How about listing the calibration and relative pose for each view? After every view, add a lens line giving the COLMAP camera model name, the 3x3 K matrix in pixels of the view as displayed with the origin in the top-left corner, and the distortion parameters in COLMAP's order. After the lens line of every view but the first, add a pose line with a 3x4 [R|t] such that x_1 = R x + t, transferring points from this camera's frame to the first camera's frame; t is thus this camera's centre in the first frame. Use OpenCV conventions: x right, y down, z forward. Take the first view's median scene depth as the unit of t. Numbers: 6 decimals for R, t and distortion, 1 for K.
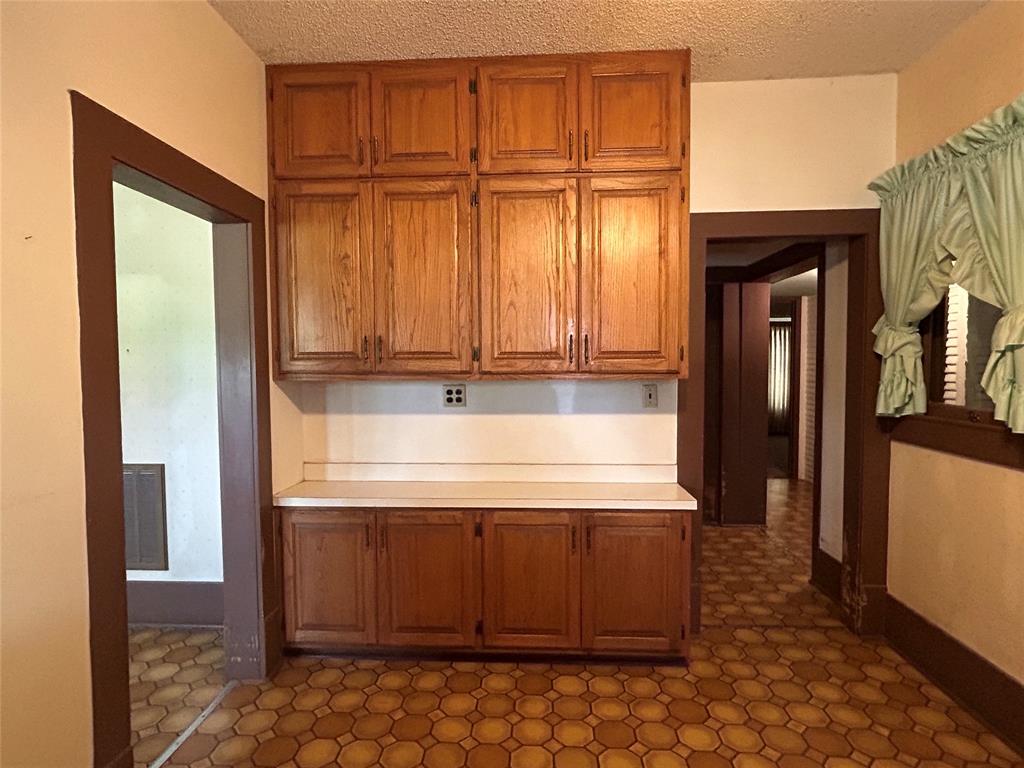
lens RADIAL K [[536.7, 0, 511.1], [0, 536.7, 384.1], [0, 0, 1]] dist [-0.000455, -0.003520]
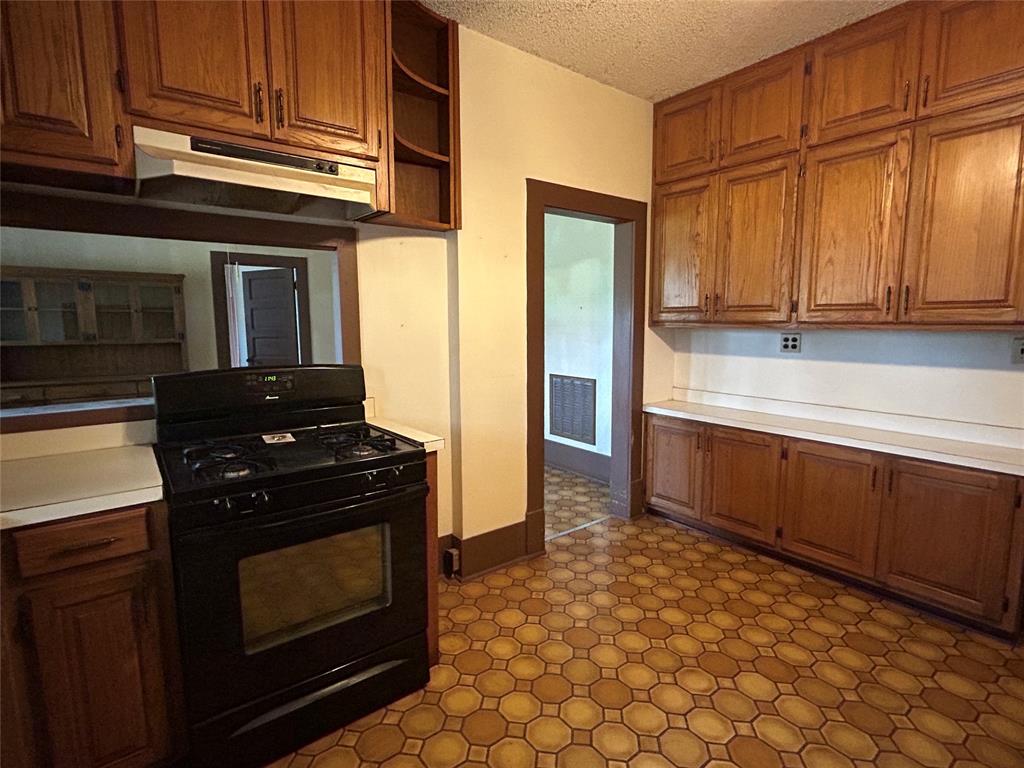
lens RADIAL K [[513.2, 0, 511.4], [0, 513.2, 382.3], [0, 0, 1]] dist [0.029205, -0.000276]
pose [[0.654498, 0.098867, -0.749572, 0.402540], [-0.032417, 0.994171, 0.102824, 0.012750], [0.755369, -0.042999, 0.653888, -0.222579]]
